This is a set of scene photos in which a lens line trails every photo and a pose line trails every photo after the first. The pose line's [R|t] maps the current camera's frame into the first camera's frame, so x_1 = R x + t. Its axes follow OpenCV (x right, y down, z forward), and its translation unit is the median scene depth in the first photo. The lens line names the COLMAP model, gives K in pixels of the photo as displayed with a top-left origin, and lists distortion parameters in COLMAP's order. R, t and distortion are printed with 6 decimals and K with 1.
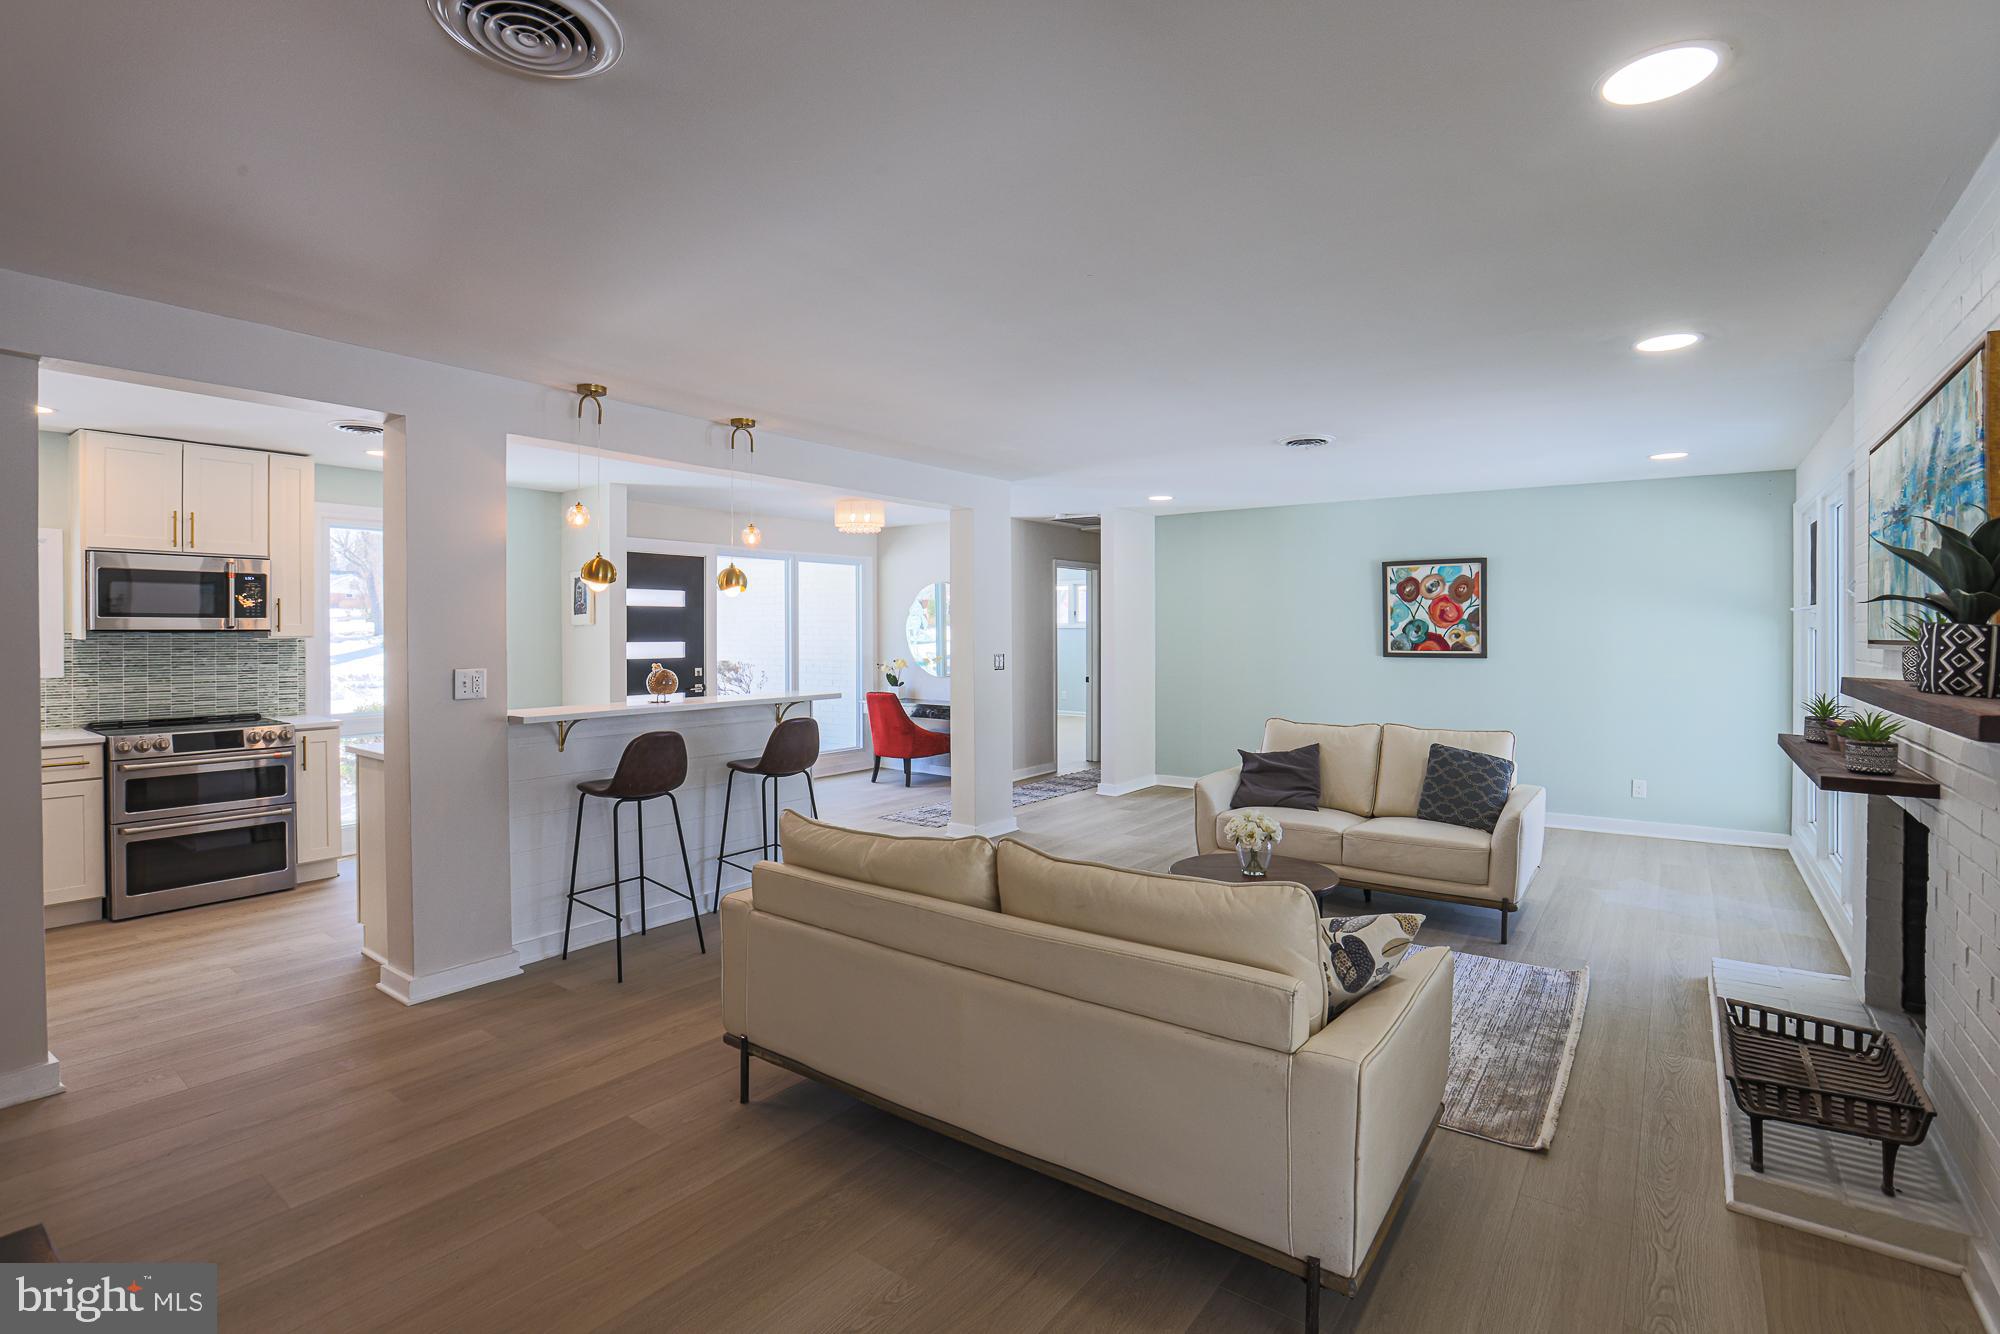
lens RADIAL K [[930.7, 0, 980.9], [0, 930.7, 649.2], [0, 0, 1]] dist [-0.051887, 0.016013]
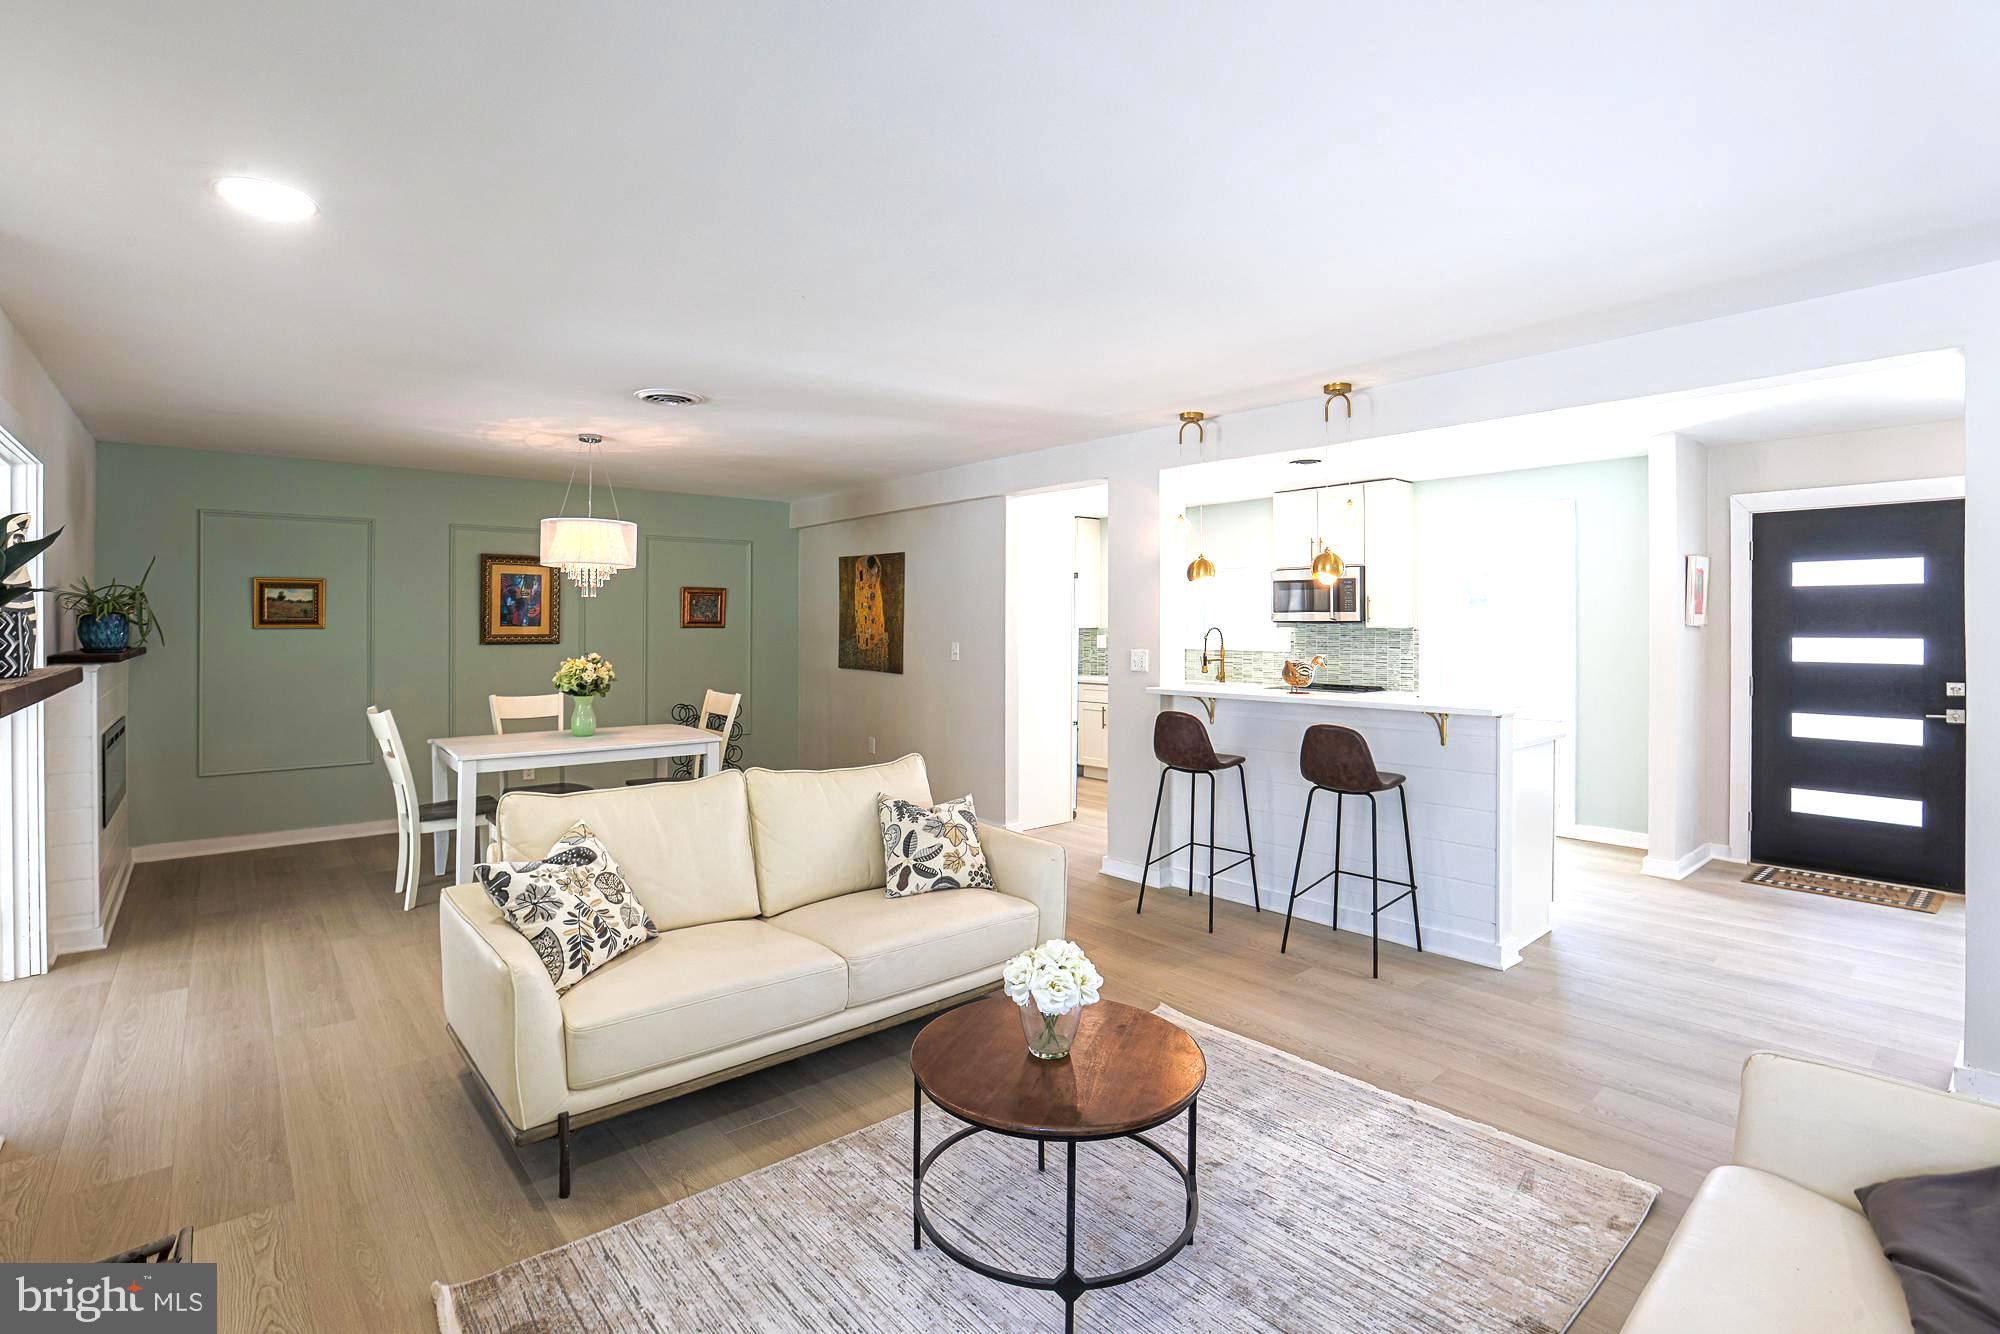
lens RADIAL K [[930.7, 0, 988.6], [0, 930.7, 632.9], [0, 0, 1]] dist [-0.051887, 0.016013]
pose [[-0.200783, 0.009873, -0.979586, 0.682653], [-0.018556, 0.999731, 0.013879, -0.014820], [0.979460, 0.020964, -0.200546, 0.855777]]
